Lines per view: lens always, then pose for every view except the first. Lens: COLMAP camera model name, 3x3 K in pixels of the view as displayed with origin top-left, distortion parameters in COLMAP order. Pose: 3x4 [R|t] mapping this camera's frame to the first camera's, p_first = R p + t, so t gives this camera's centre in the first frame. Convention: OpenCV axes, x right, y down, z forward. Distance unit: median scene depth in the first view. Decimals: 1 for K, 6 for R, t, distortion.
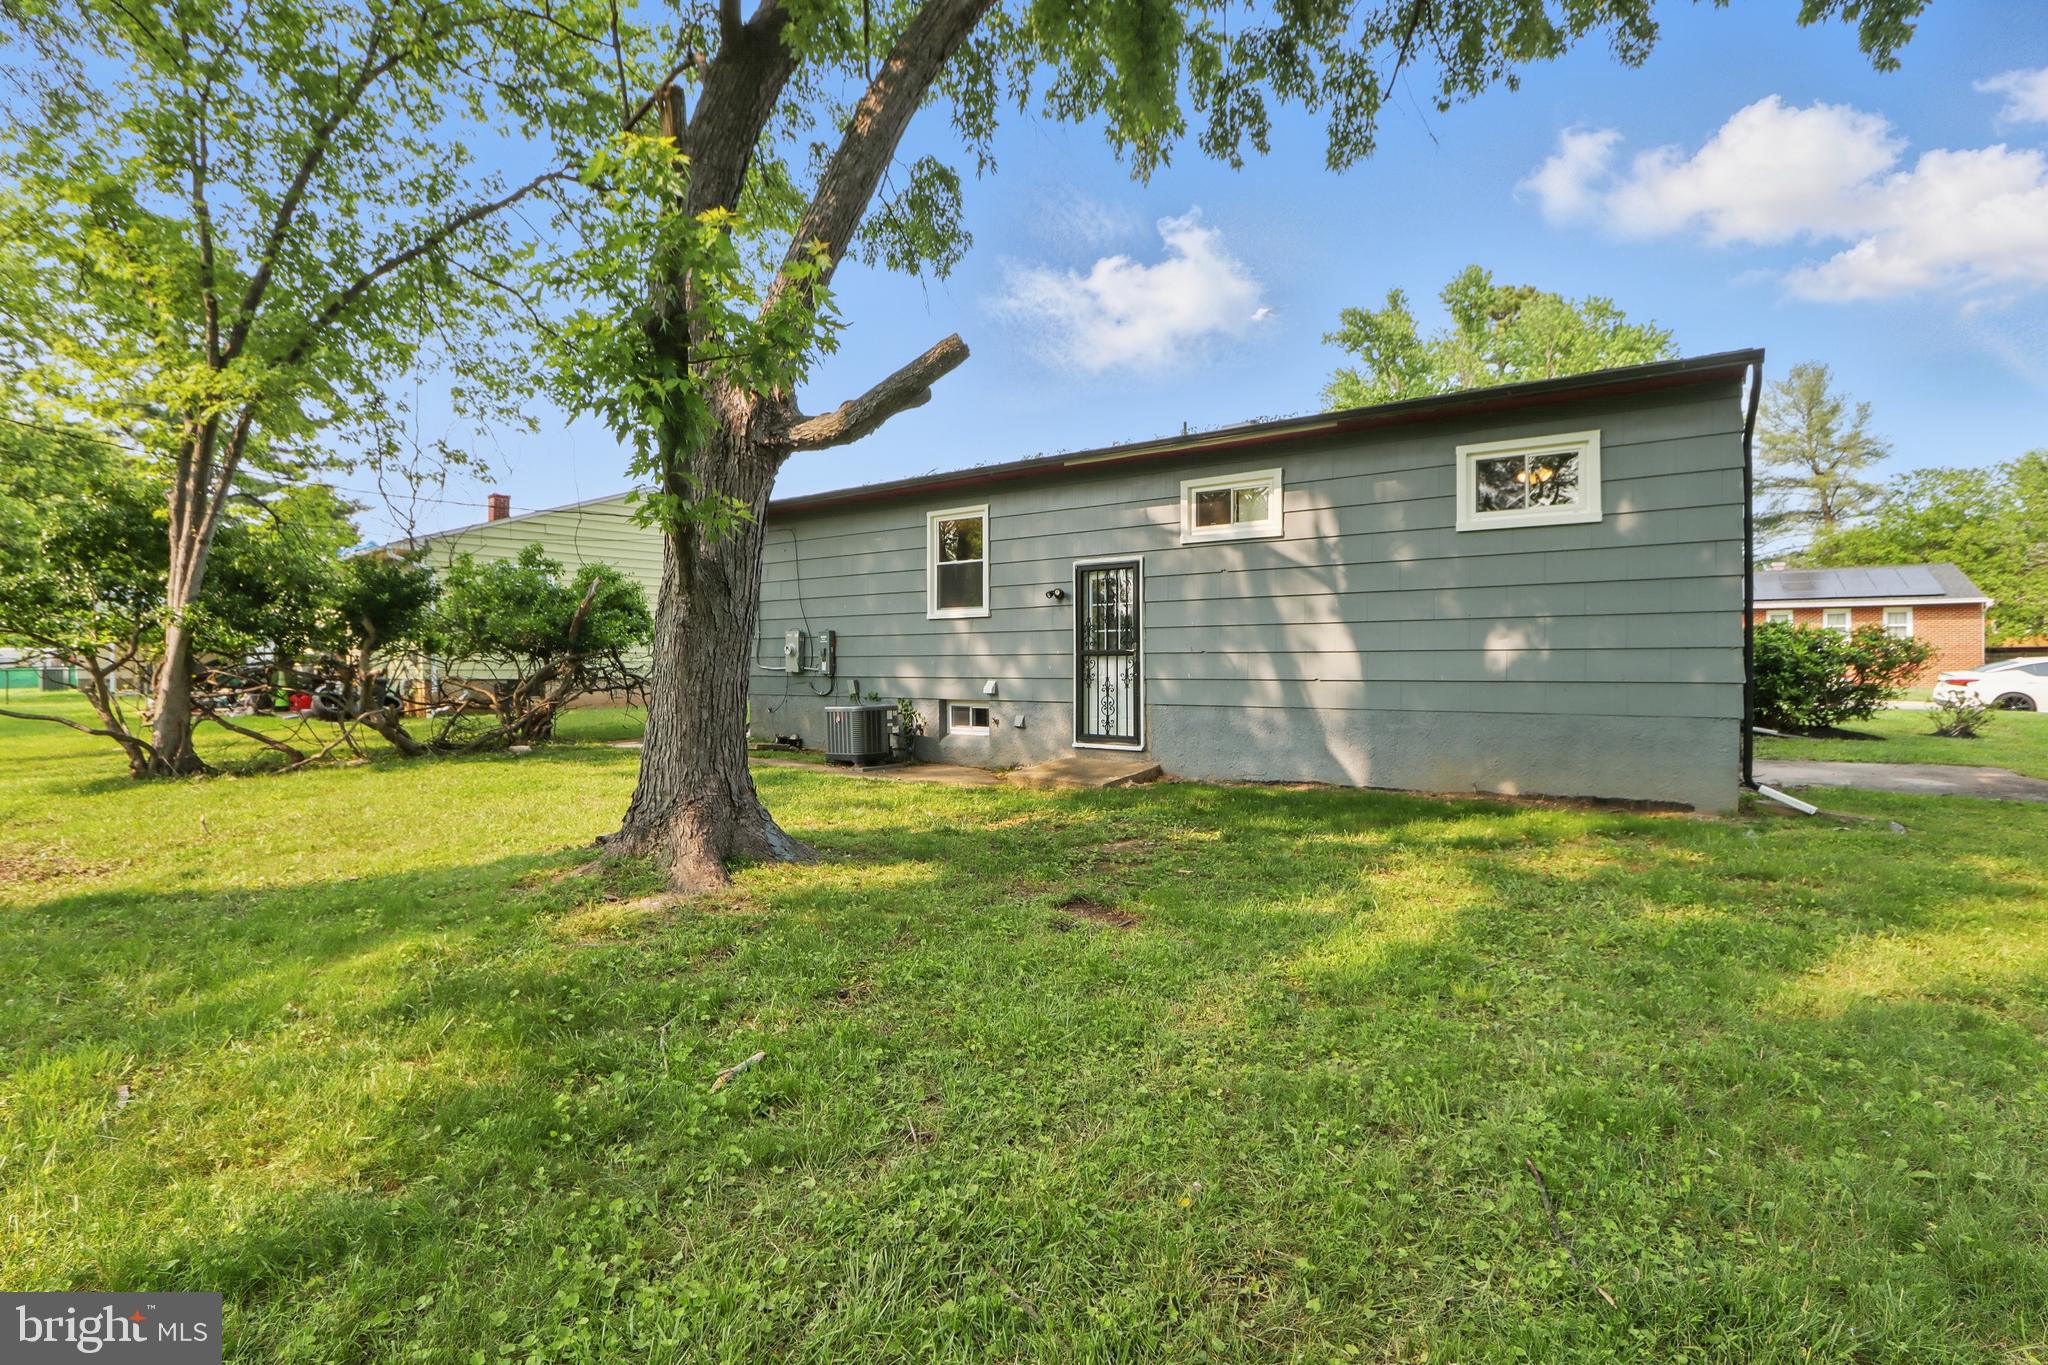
lens RADIAL K [[977.6, 0, 1018.0], [0, 977.6, 677.2], [0, 0, 1]] dist [-0.026486, 0.005445]
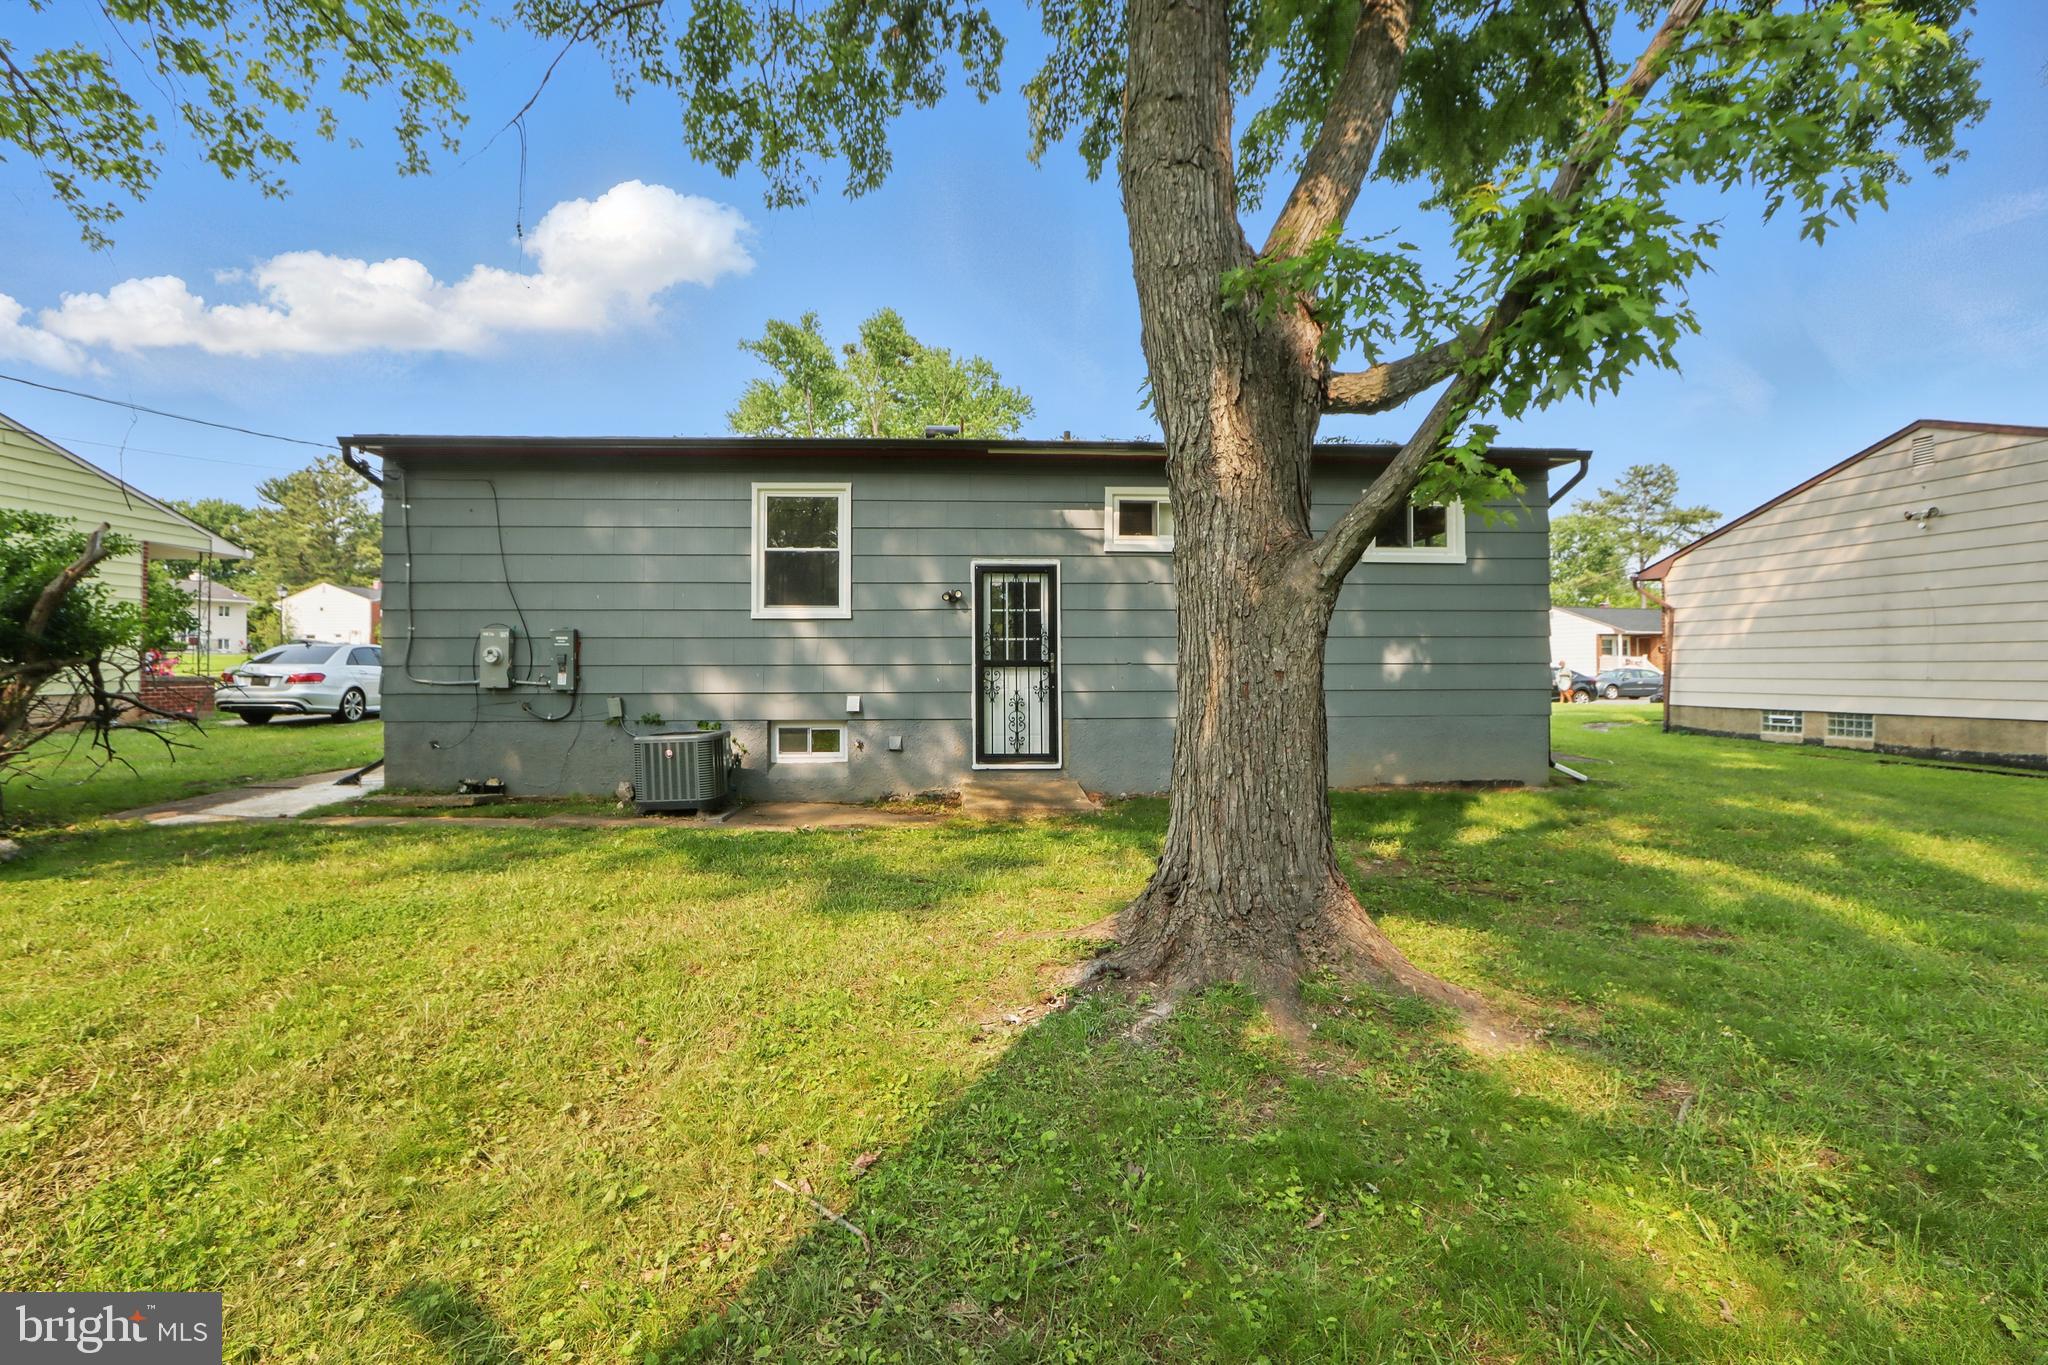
lens RADIAL K [[977.6, 0, 1028.3], [0, 977.6, 671.0], [0, 0, 1]] dist [-0.026486, 0.005445]
pose [[0.757454, 0.000751, 0.652888, -0.490148], [0.009393, 0.999883, -0.012047, -0.006674], [-0.652821, 0.015258, 0.757359, 0.297130]]
